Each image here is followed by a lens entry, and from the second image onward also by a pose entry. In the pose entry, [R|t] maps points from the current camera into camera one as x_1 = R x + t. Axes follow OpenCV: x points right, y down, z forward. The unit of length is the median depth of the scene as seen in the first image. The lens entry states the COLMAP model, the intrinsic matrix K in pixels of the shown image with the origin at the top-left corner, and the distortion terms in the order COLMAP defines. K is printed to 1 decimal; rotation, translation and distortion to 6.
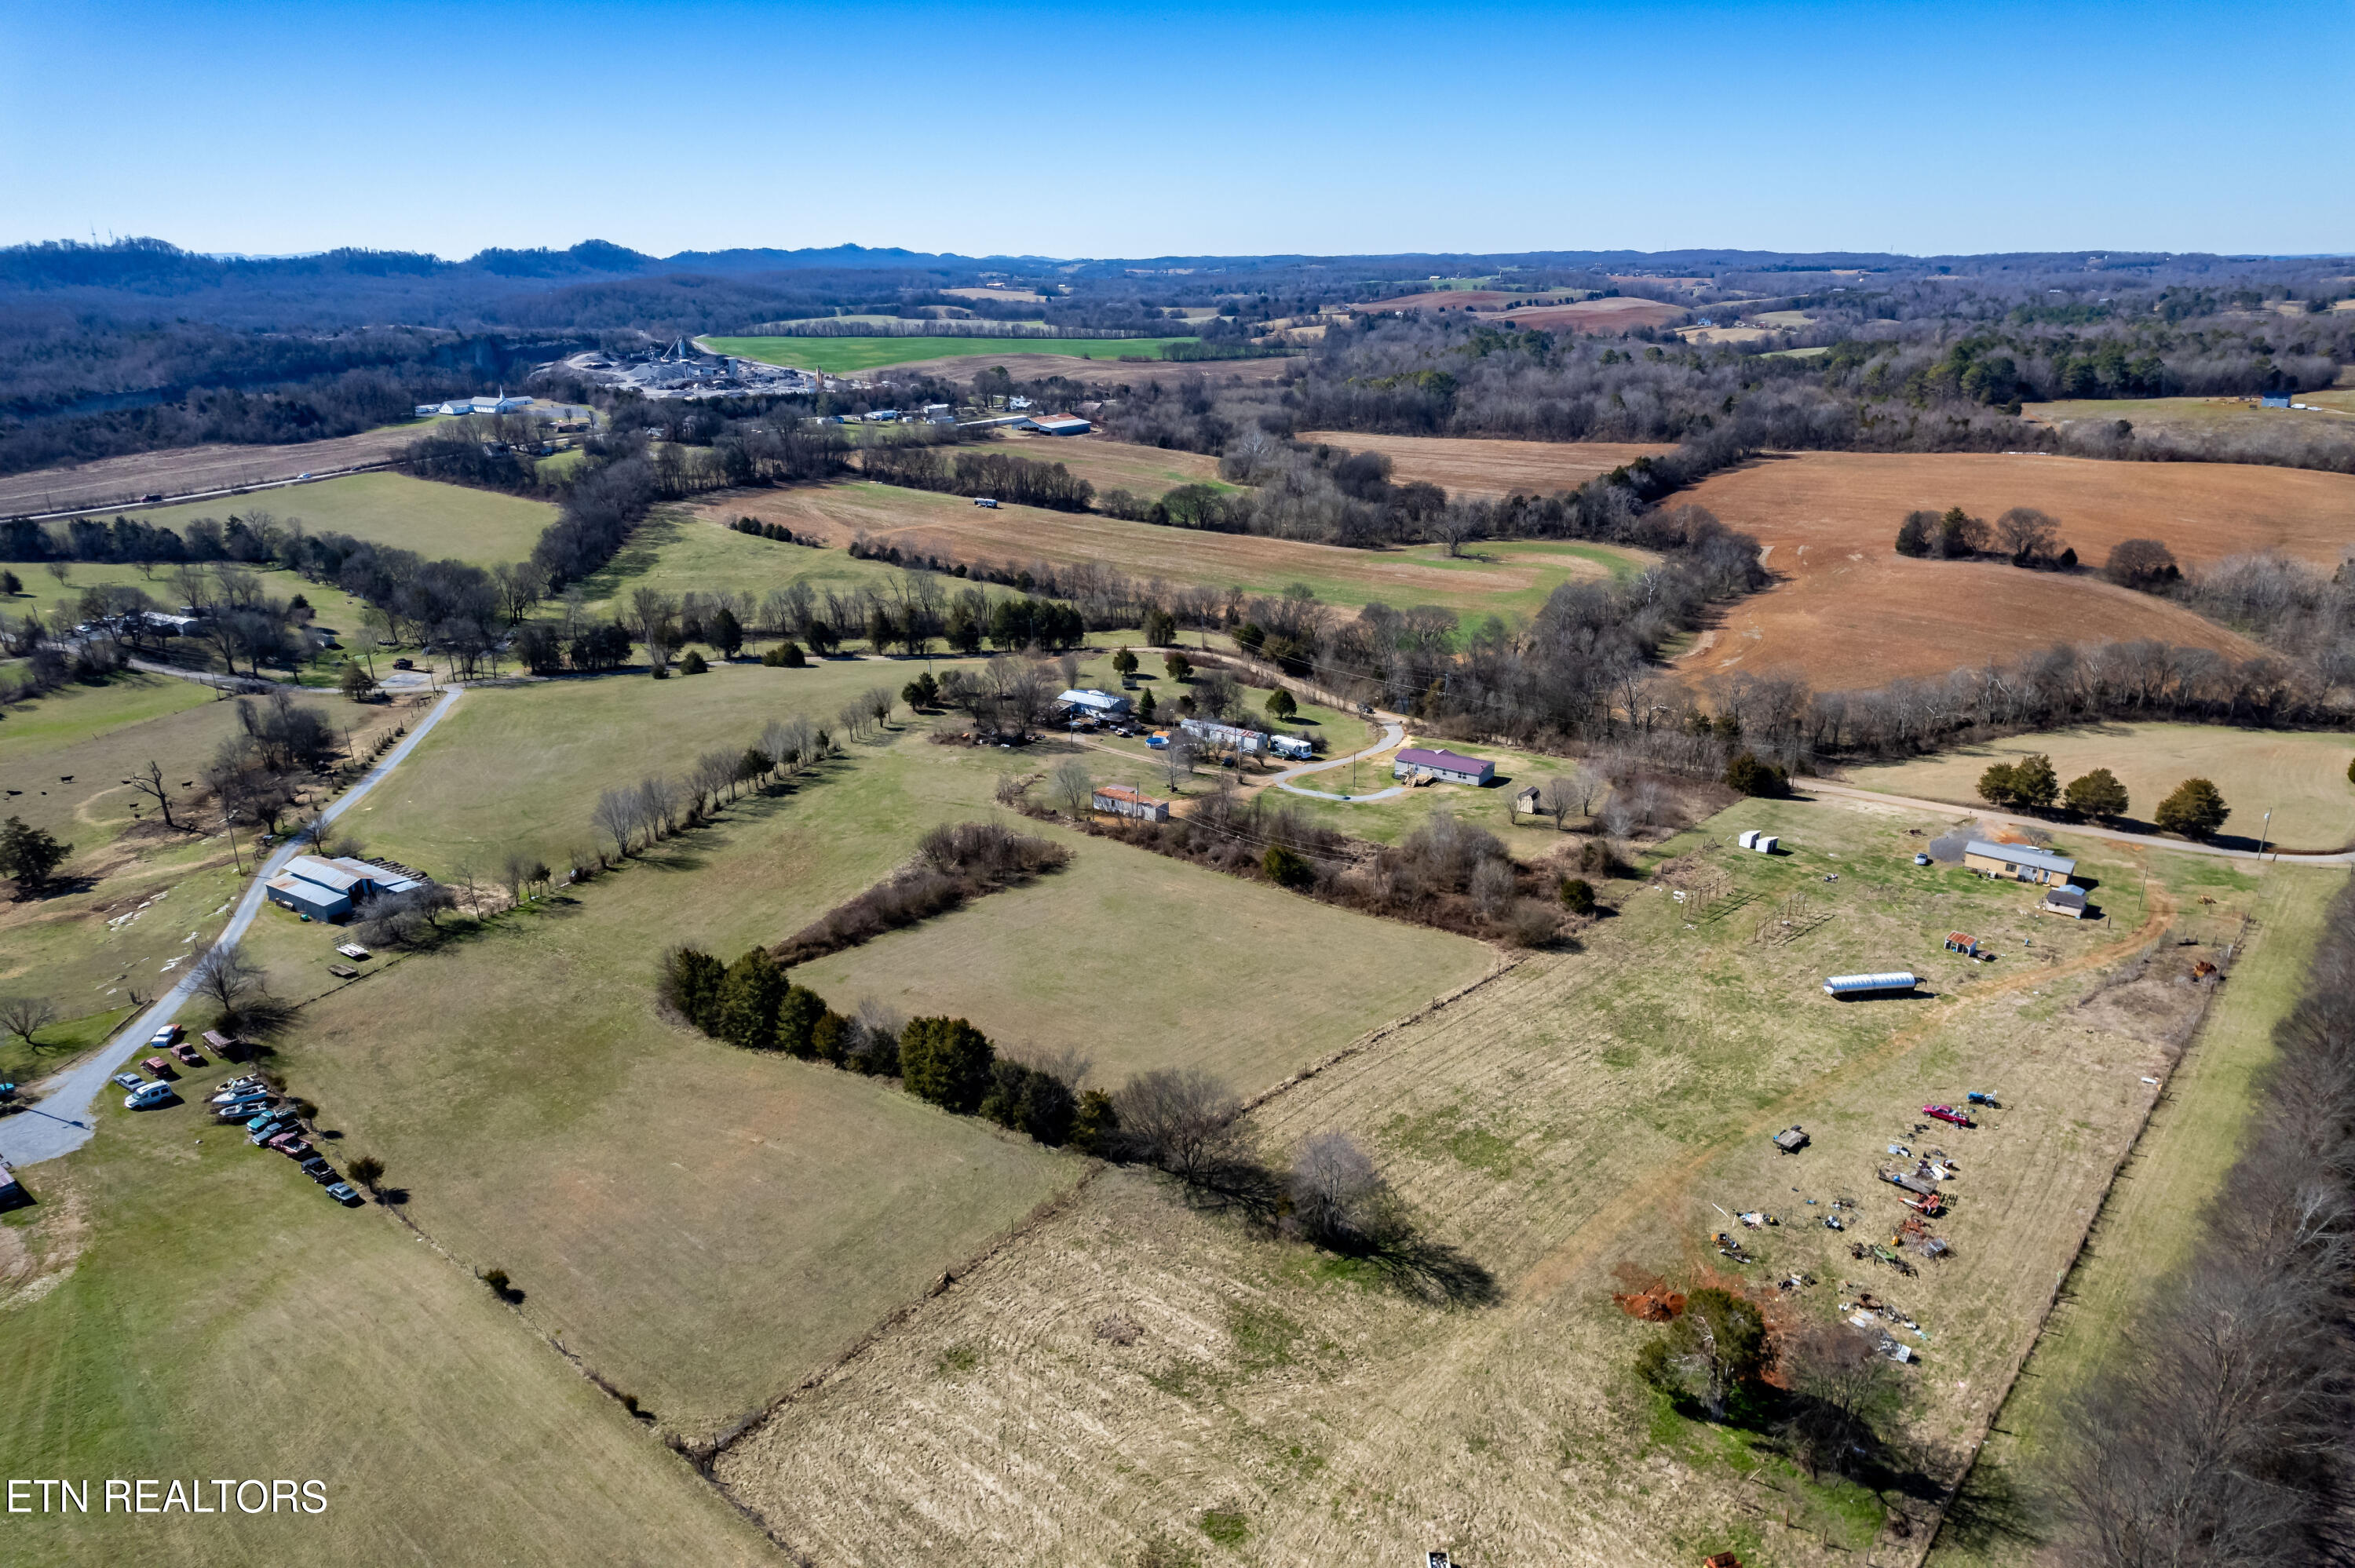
lens RADIAL K [[1506.6, 0, 1178.7], [0, 1506.6, 796.0], [0, 0, 1]] dist [-0.079280, 0.071682]
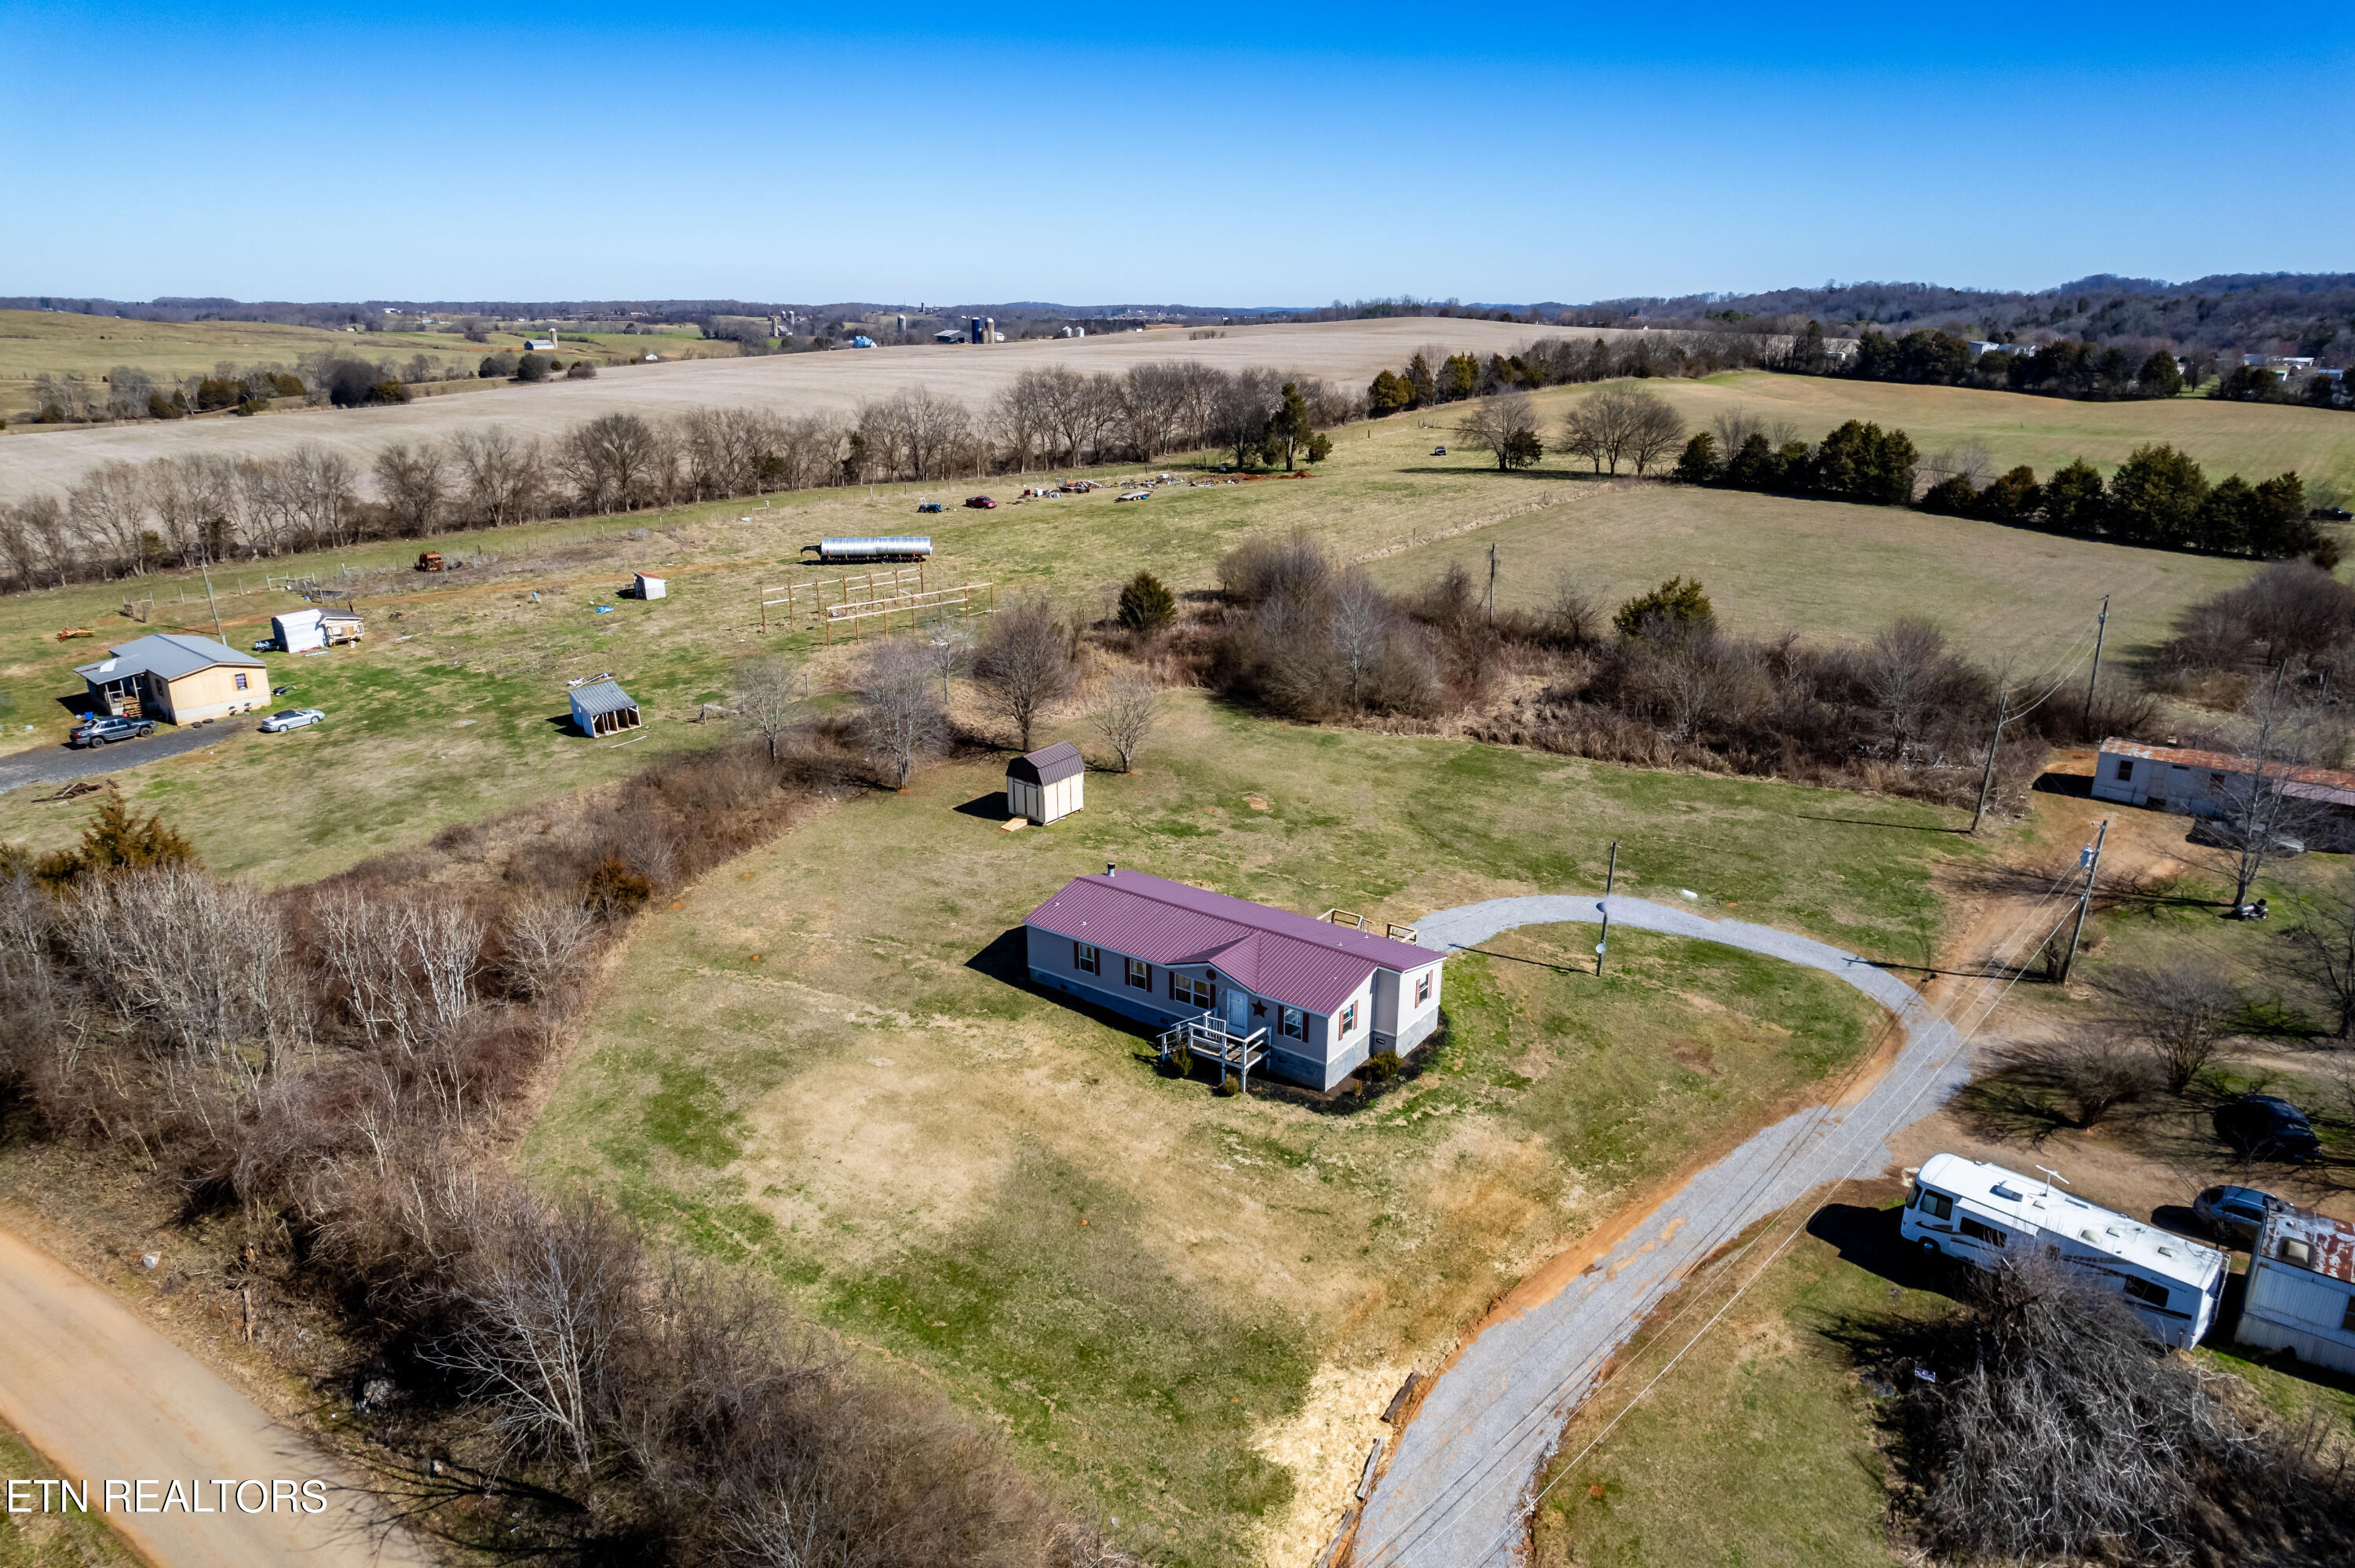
lens RADIAL K [[1506.6, 0, 1178.7], [0, 1506.6, 796.0], [0, 0, 1]] dist [-0.079280, 0.071682]
pose [[-0.998988, -0.008386, 0.044183, 0.162971], [0.020654, 0.787160, 0.616403, -0.172800], [-0.039949, 0.616692, -0.786190, 1.089361]]
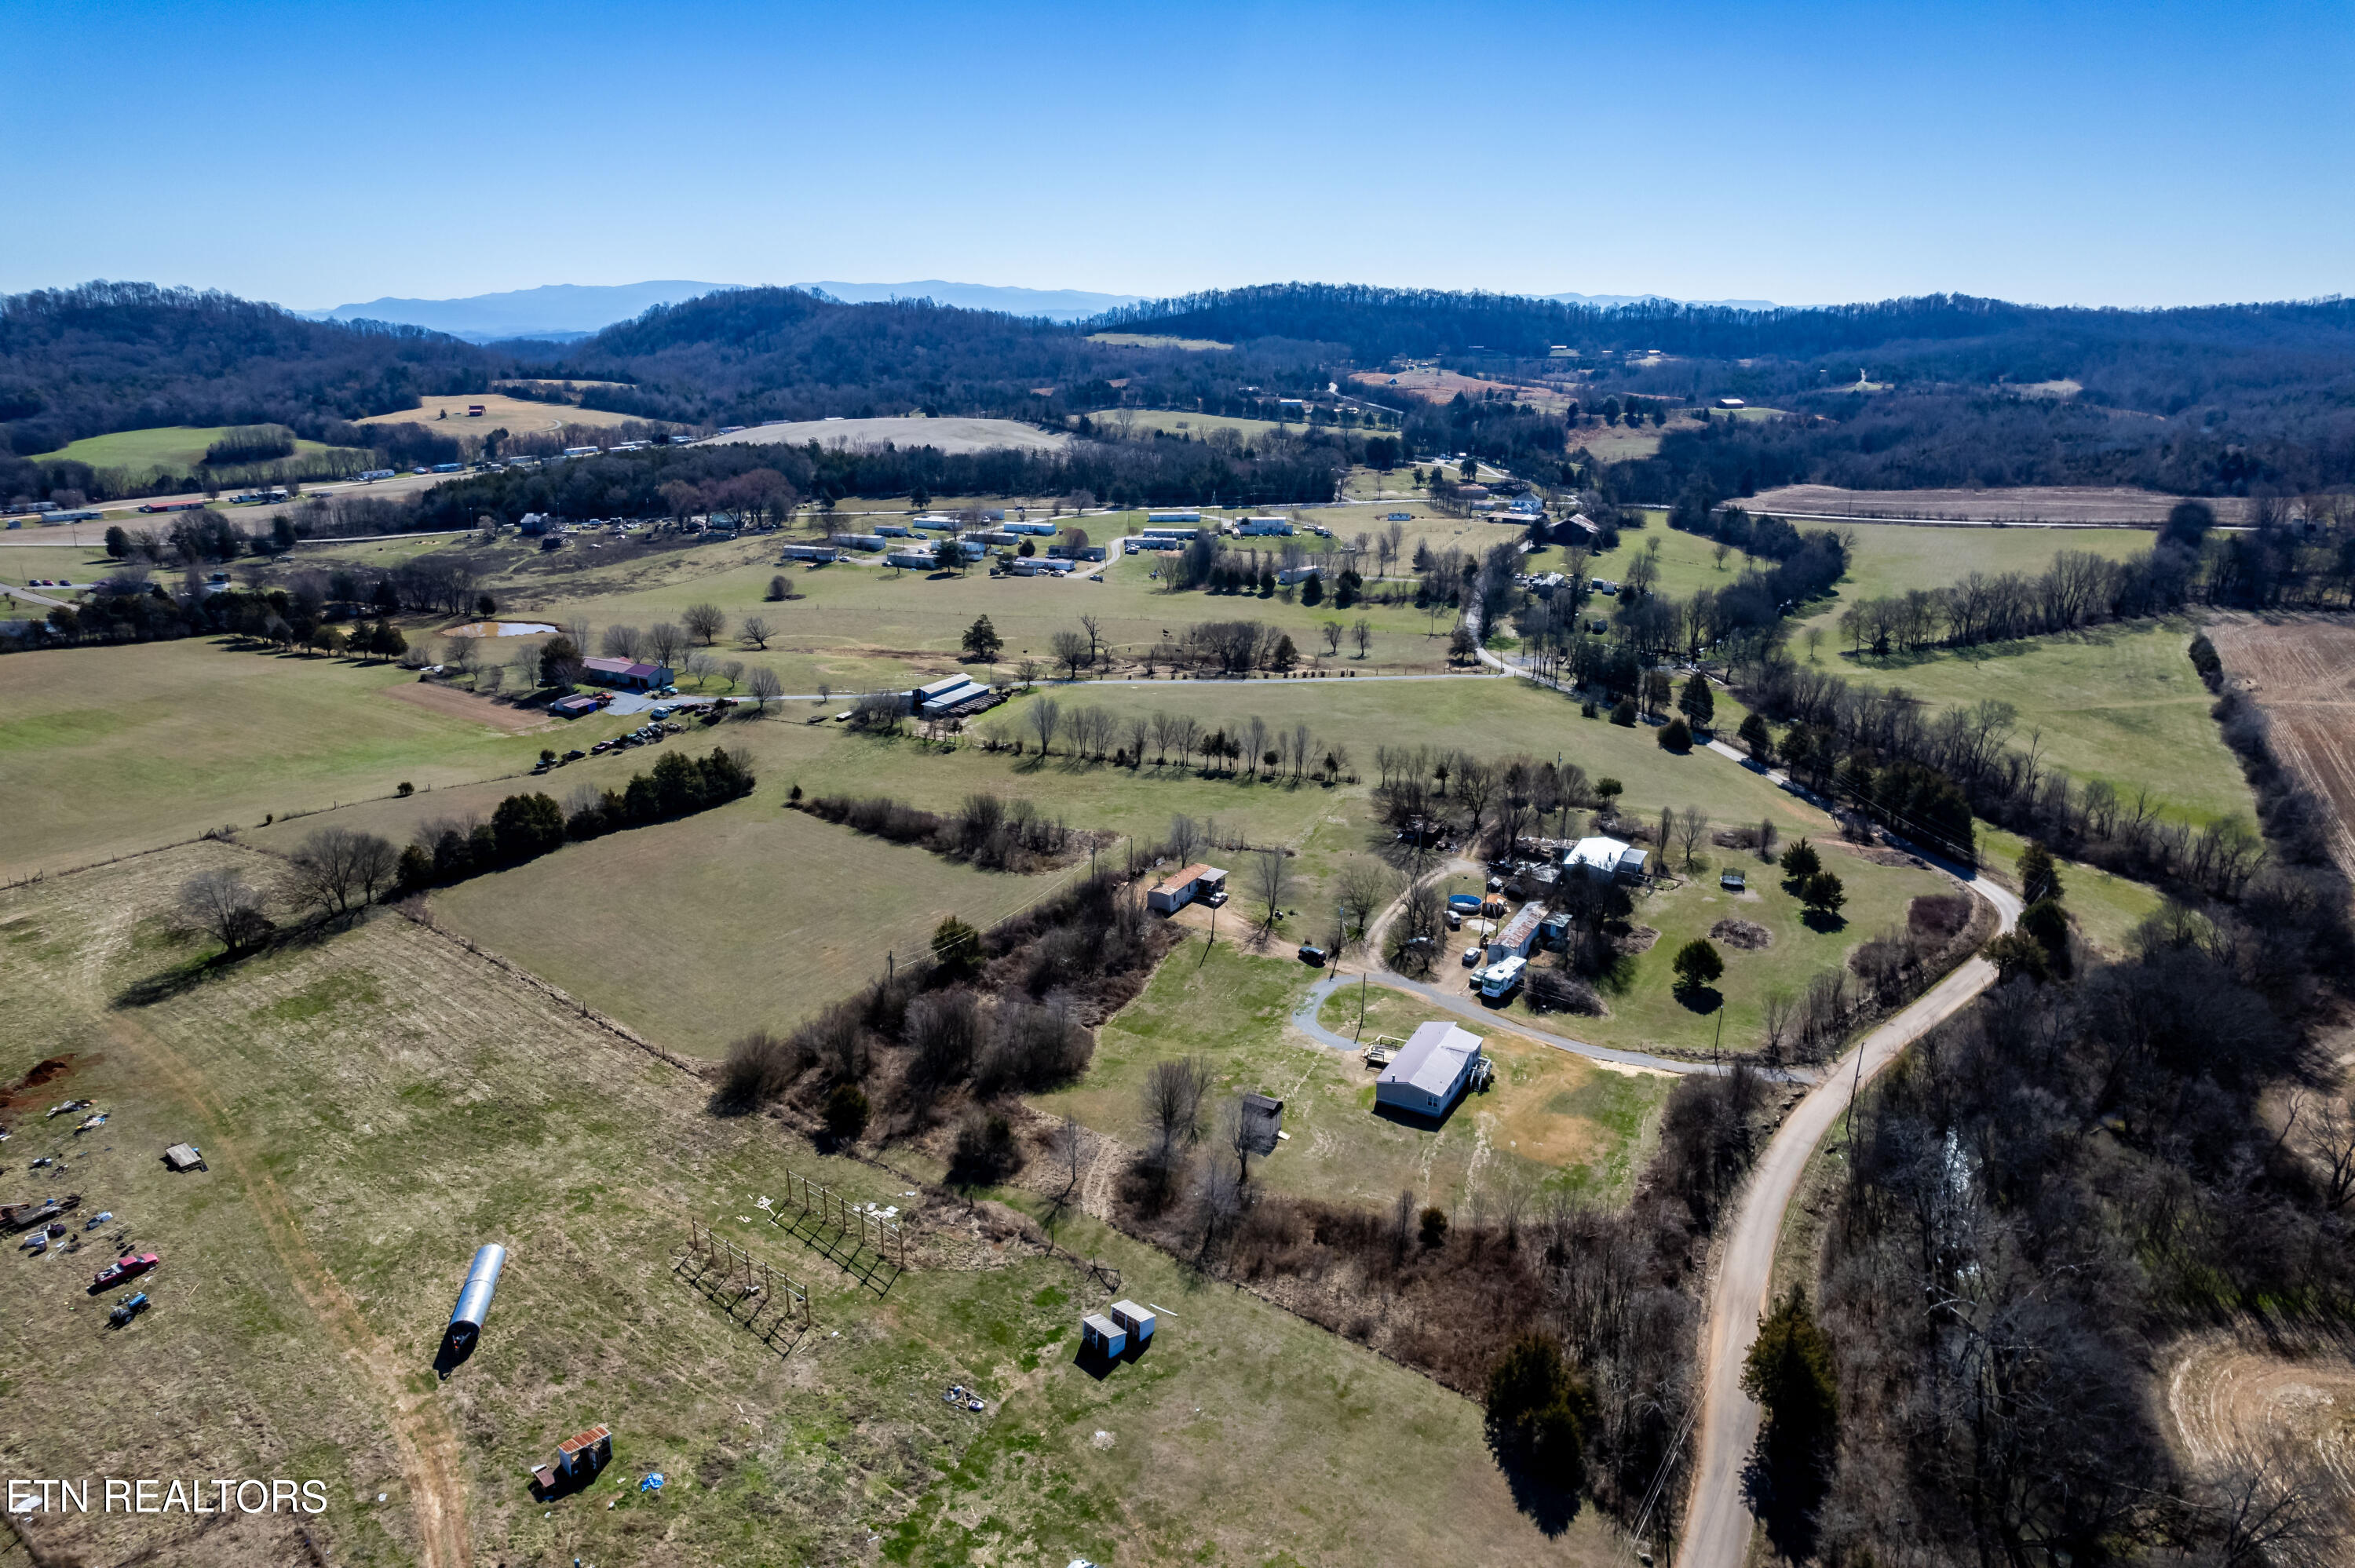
lens RADIAL K [[1506.6, 0, 1178.7], [0, 1506.6, 796.0], [0, 0, 1]] dist [-0.079280, 0.071682]
pose [[0.101072, 0.306847, -0.946377, 0.677343], [-0.335973, 0.905893, 0.257839, -0.232407], [0.936433, 0.291897, 0.194653, 0.694450]]
